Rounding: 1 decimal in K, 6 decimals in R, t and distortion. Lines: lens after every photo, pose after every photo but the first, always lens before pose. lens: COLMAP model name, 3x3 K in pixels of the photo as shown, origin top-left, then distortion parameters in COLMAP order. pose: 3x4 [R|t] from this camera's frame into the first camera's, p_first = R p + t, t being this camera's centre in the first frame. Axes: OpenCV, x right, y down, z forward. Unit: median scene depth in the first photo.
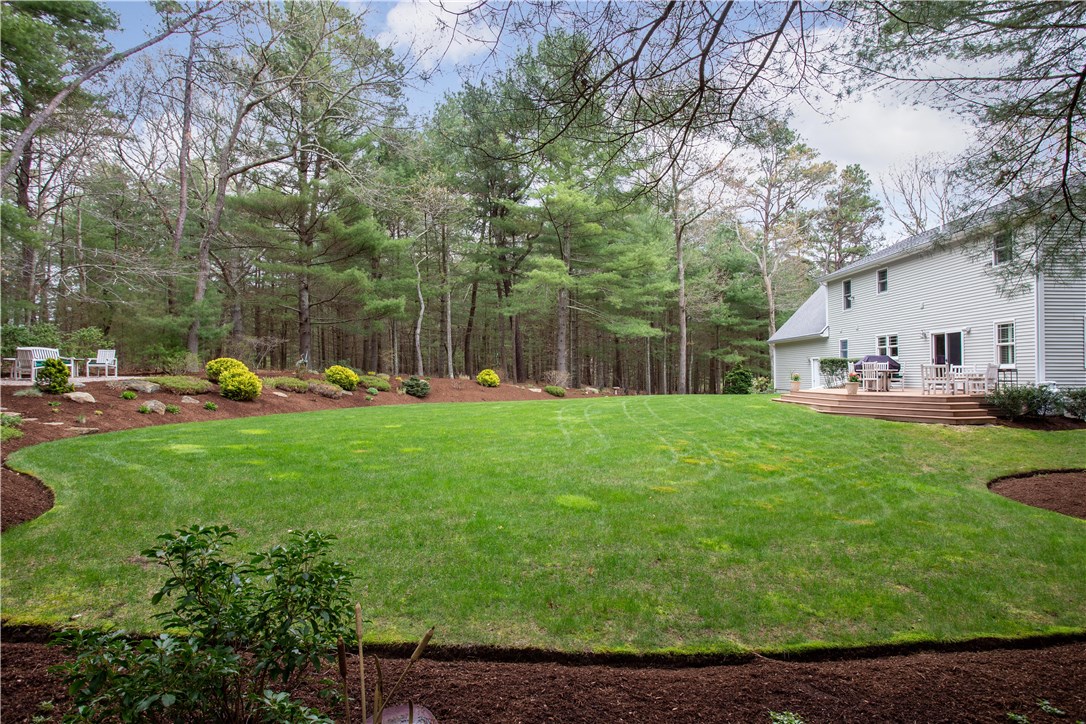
lens RADIAL K [[638.1, 0, 537.1], [0, 638.1, 362.1], [0, 0, 1]] dist [-0.004710, 0.001047]
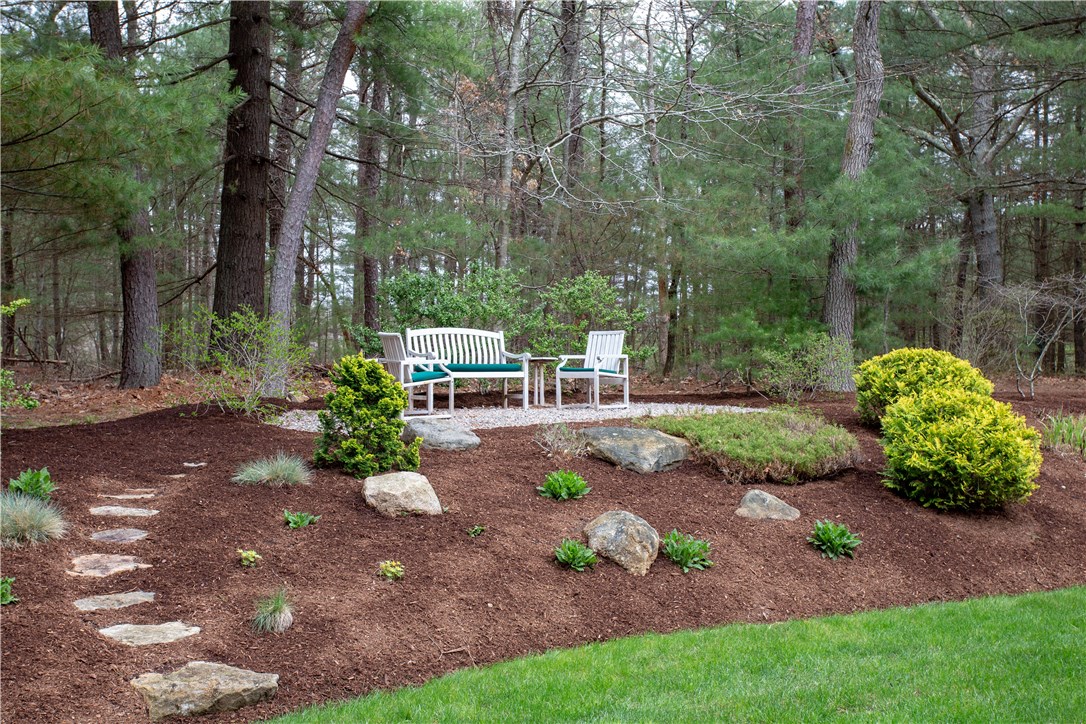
lens RADIAL K [[1209.4, 0, 538.5], [0, 1209.4, 357.3], [0, 0, 1]] dist [0.096216, 0.000000]
pose [[0.691522, -0.009886, -0.722288, -0.219273], [0.011135, 0.999933, -0.003026, -0.002994], [0.722270, -0.005951, 0.691586, 0.525780]]
